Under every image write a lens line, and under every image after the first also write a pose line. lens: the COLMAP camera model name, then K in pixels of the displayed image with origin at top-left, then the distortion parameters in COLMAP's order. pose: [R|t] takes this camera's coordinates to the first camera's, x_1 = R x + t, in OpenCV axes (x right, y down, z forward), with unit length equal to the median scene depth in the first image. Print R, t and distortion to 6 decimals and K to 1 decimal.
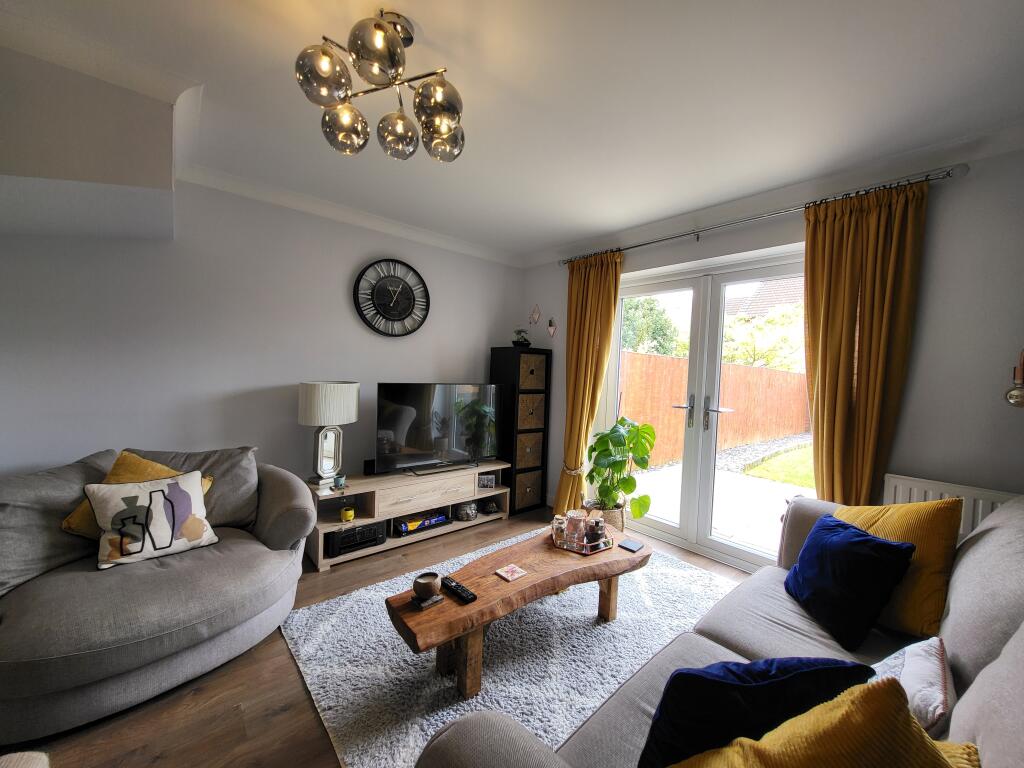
lens RADIAL K [[397.0, 0, 519.6], [0, 397.0, 384.2], [0, 0, 1]] dist [0.000189, -0.000022]
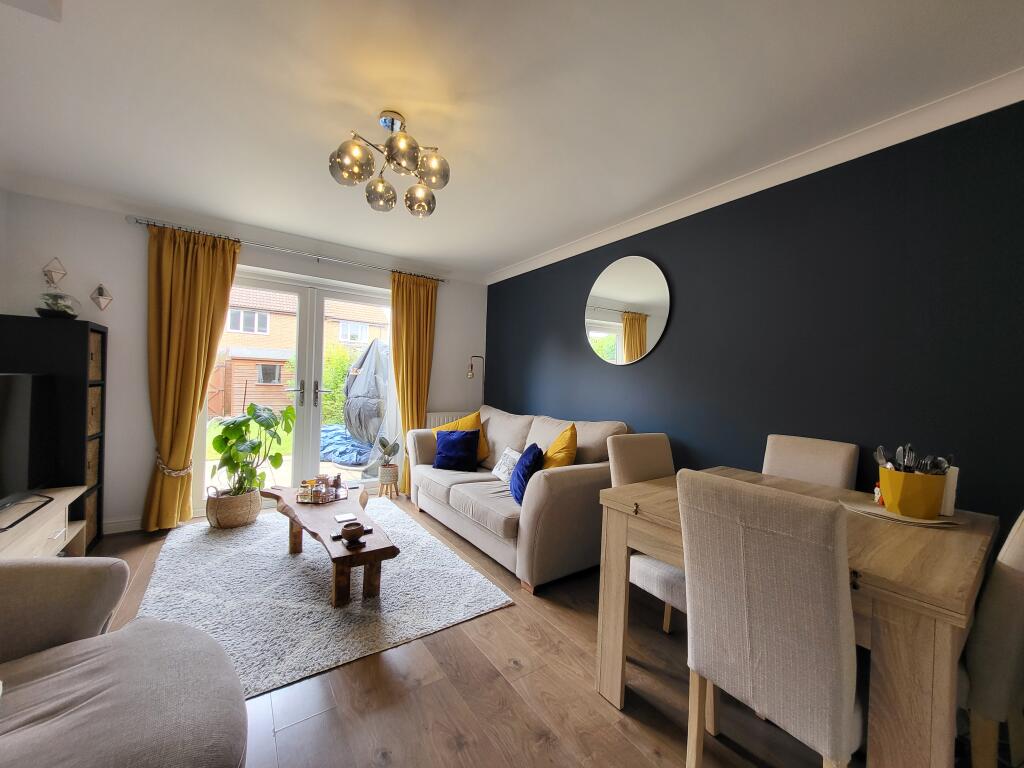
lens RADIAL K [[397.0, 0, 519.6], [0, 397.0, 384.2], [0, 0, 1]] dist [0.000189, -0.000022]
pose [[0.111575, -0.034387, 0.993161, -0.694469], [0.016358, 0.999329, 0.032762, 0.009800], [-0.993621, 0.012591, 0.112063, 0.166213]]
